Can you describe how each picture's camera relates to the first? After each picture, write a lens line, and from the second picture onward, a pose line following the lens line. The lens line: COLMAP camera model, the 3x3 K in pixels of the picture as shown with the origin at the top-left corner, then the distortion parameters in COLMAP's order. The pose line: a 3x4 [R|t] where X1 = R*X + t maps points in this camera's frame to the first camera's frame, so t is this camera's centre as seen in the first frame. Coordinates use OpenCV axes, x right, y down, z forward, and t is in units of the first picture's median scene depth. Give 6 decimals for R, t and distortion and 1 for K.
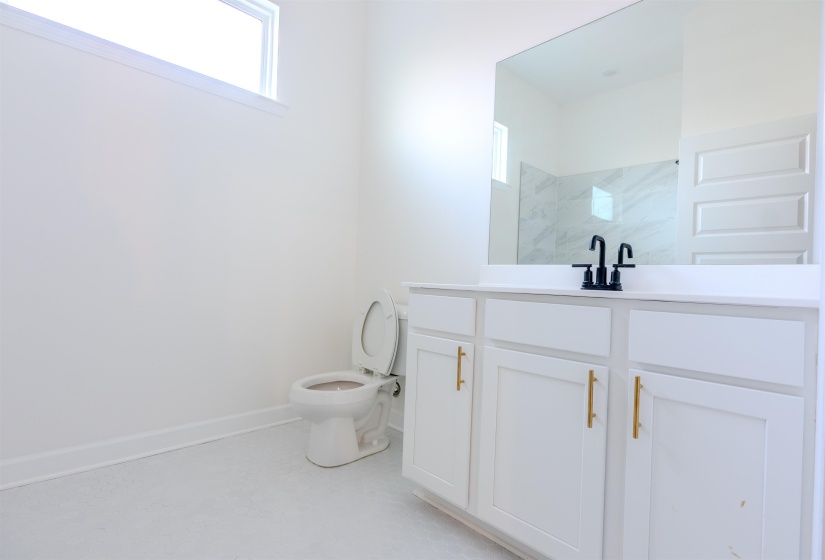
lens RADIAL K [[394.4, 0, 412.5], [0, 394.4, 280.0], [0, 0, 1]] dist [-0.003775, -0.000732]
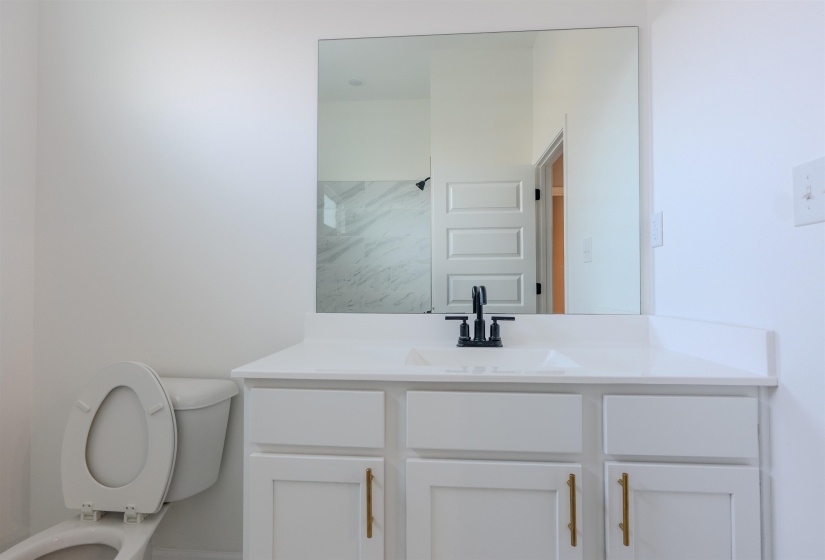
lens RADIAL K [[419.1, 0, 412.5], [0, 419.1, 280.0], [0, 0, 1]] dist [-0.003562, 0.000572]
pose [[0.747241, -0.028014, 0.663962, -0.174454], [0.026851, 0.999568, 0.011955, -0.094907], [-0.664010, 0.008895, 0.747671, 0.272454]]
